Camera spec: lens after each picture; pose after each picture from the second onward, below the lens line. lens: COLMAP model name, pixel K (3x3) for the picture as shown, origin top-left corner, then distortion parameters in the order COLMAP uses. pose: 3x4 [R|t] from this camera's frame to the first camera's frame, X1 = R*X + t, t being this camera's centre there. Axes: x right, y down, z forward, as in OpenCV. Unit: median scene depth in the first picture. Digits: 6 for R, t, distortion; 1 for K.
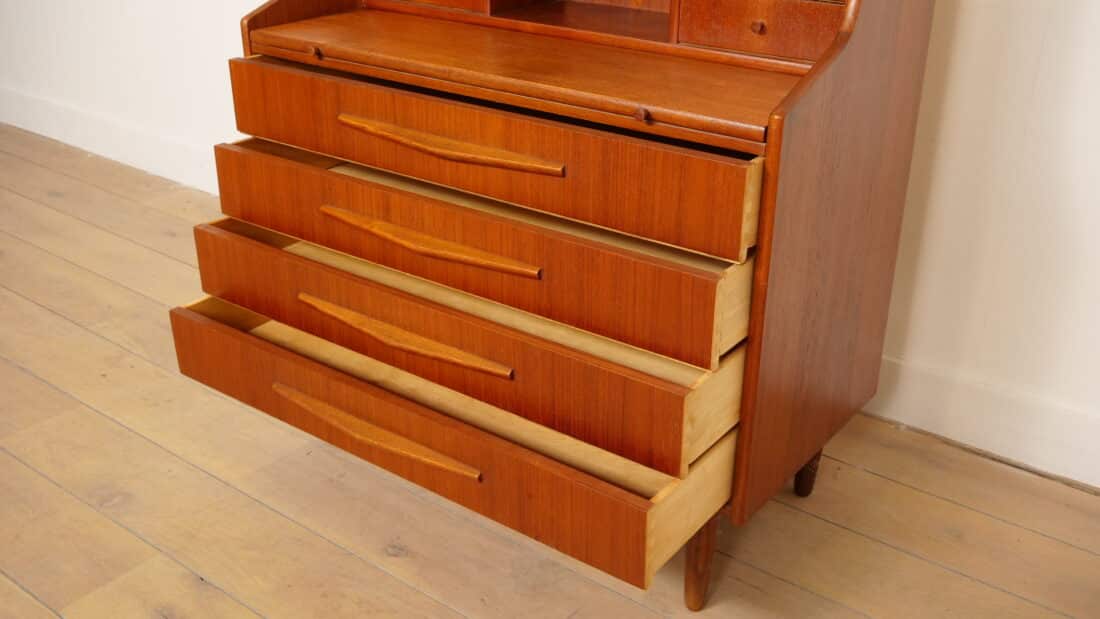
lens RADIAL K [[1097.1, 0, 551.0], [0, 1097.1, 300.3], [0, 0, 1]] dist [-0.025868, 0.000000]
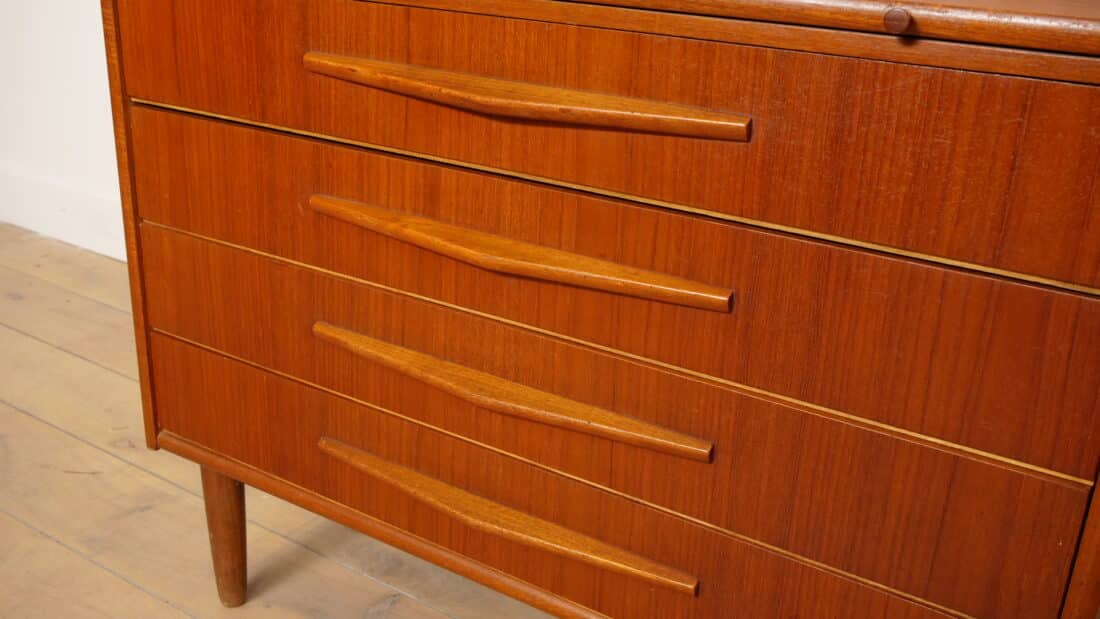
lens RADIAL K [[1097.1, 0, 542.7], [0, 1097.1, 317.3], [0, 0, 1]] dist [-0.025868, 0.000000]
pose [[0.996642, 0.006341, 0.081640, -0.093680], [-0.001582, 0.998303, -0.058215, -0.006624], [-0.081870, 0.057890, 0.994960, 0.428568]]
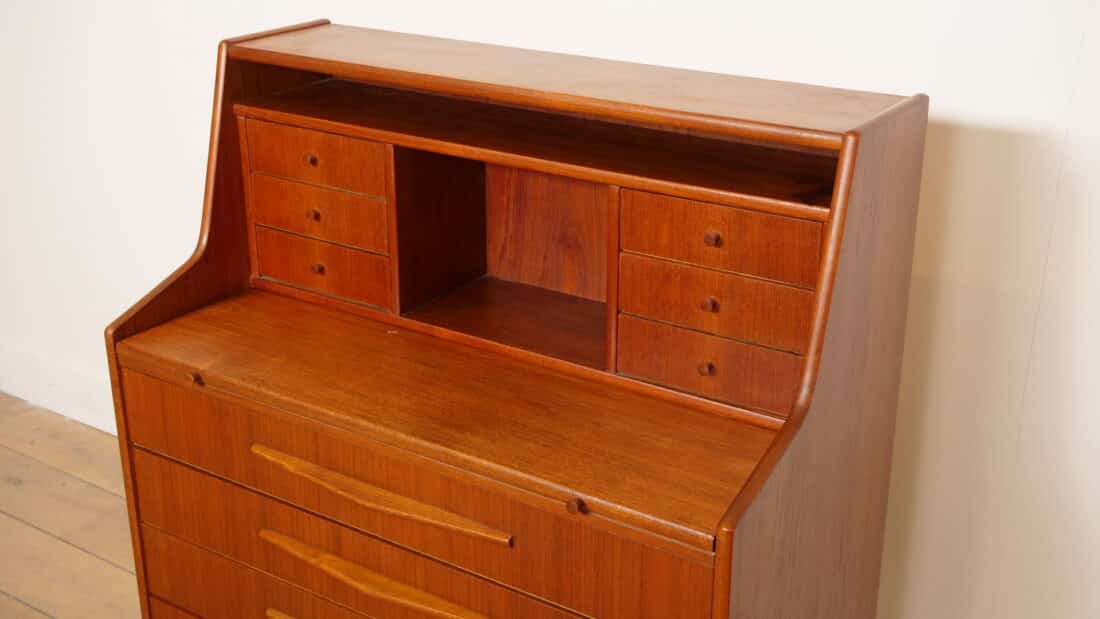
lens RADIAL K [[1355.2, 0, 550.3], [0, 1355.2, 314.7], [0, 0, 1]] dist [0.020238, 0.000000]
pose [[0.998604, -0.024649, 0.046711, 0.013338], [0.027238, 0.998080, -0.055628, -0.211287], [-0.045251, 0.056822, 0.997358, -0.071735]]
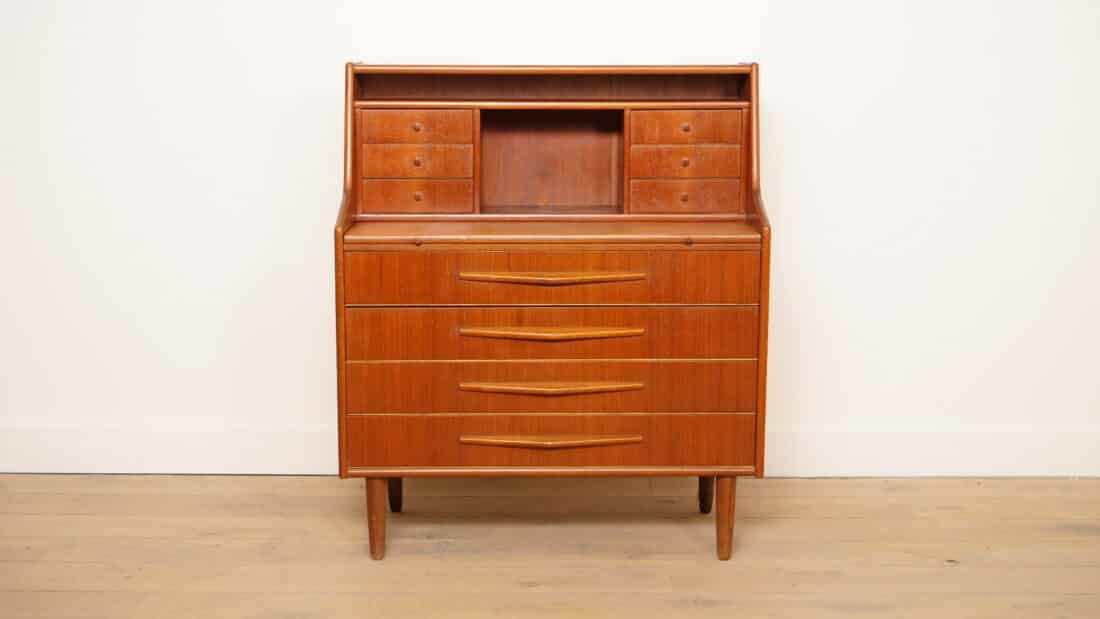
lens RADIAL K [[1572.7, 0, 554.5], [0, 1572.7, 305.0], [0, 0, 1]] dist [0.006985, 0.000000]
pose [[0.790376, -0.103721, 0.603778, -1.331905], [0.259832, 0.949283, -0.177059, 0.266376], [-0.554791, 0.296824, 0.777240, -0.683442]]
